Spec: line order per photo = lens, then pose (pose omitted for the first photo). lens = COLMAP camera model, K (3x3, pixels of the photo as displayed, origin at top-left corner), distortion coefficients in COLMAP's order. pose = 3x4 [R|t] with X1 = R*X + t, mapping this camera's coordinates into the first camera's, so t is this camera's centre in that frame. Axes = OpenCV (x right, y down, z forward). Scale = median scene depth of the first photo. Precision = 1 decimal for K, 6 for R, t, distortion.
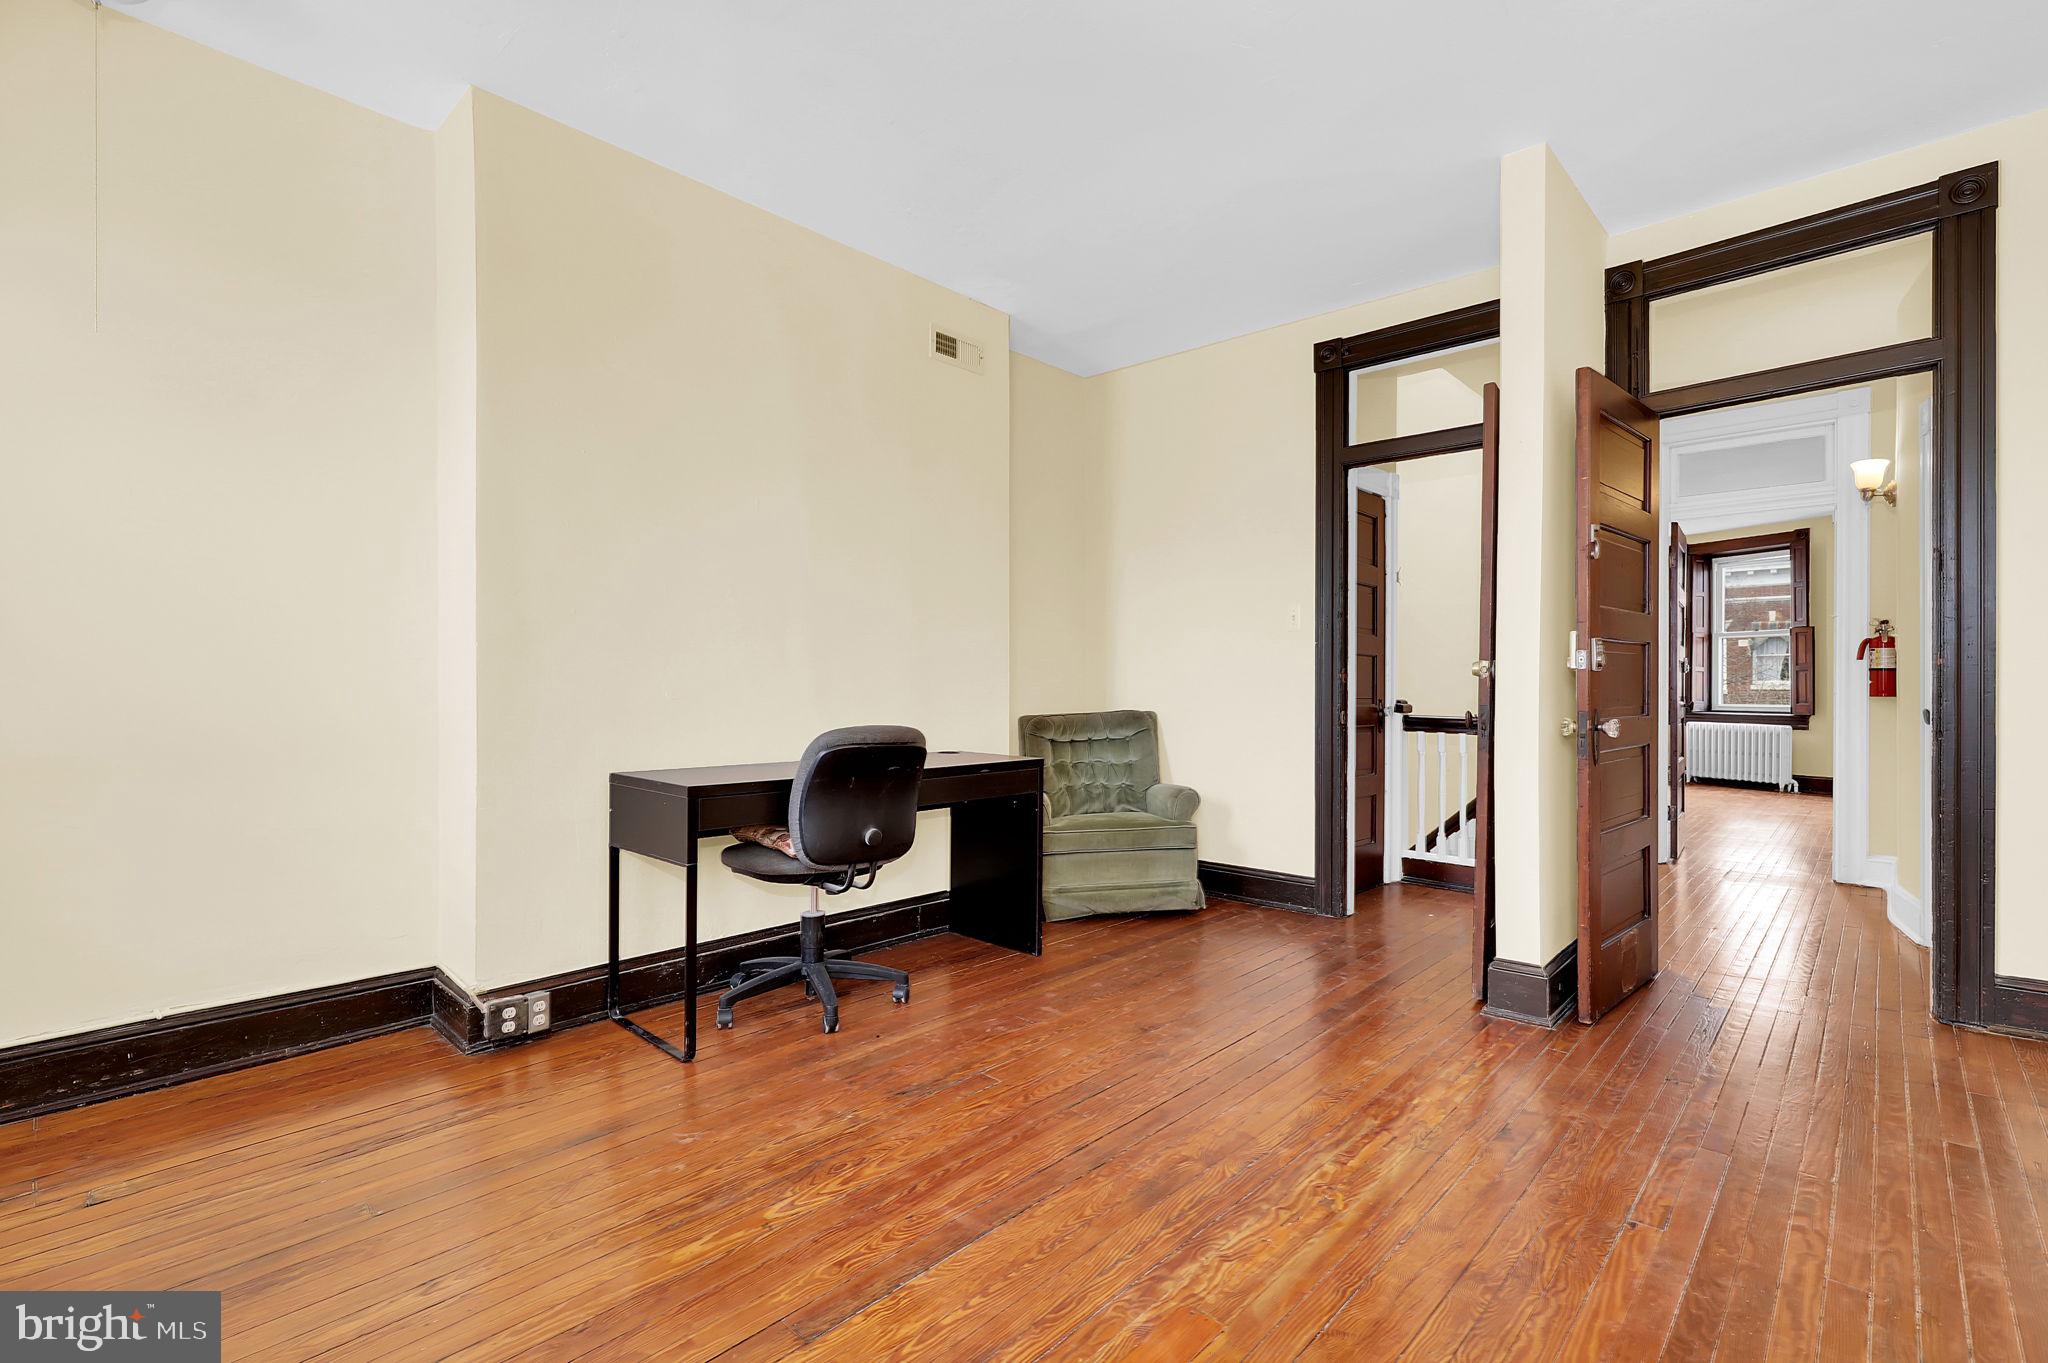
lens RADIAL K [[935.8, 0, 1020.5], [0, 935.8, 680.9], [0, 0, 1]] dist [0.000908, 0.000510]
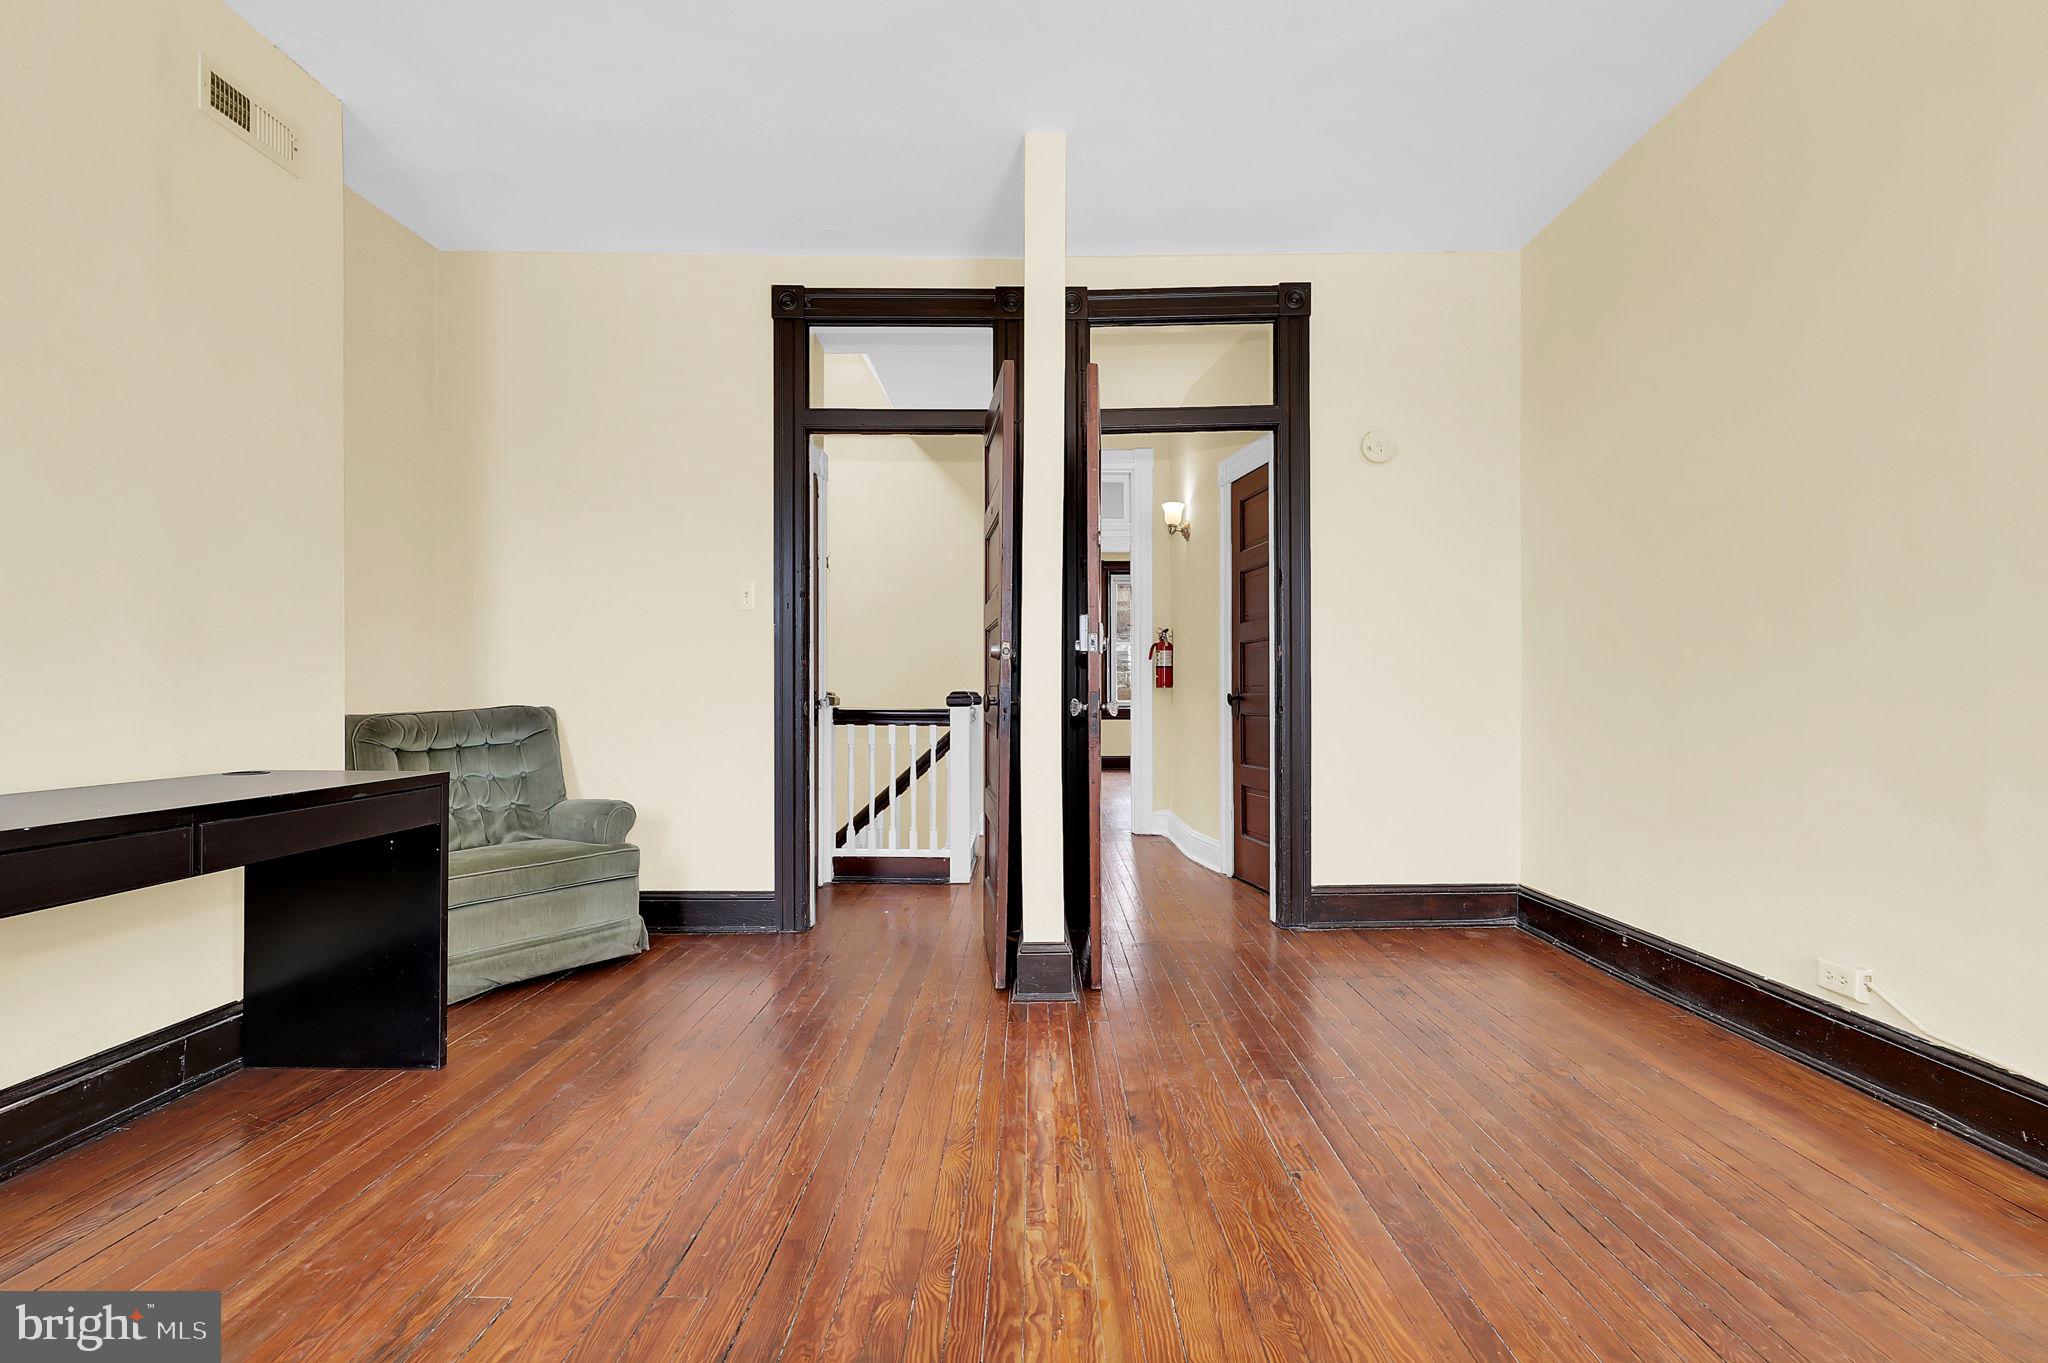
lens RADIAL K [[935.8, 0, 1033.2], [0, 935.8, 687.7], [0, 0, 1]] dist [0.000908, 0.000510]
pose [[0.728562, 0.001420, 0.684978, -0.113258], [-0.000946, 0.999999, -0.001066, 0.020002], [-0.684979, 0.000129, 0.728563, 0.194159]]
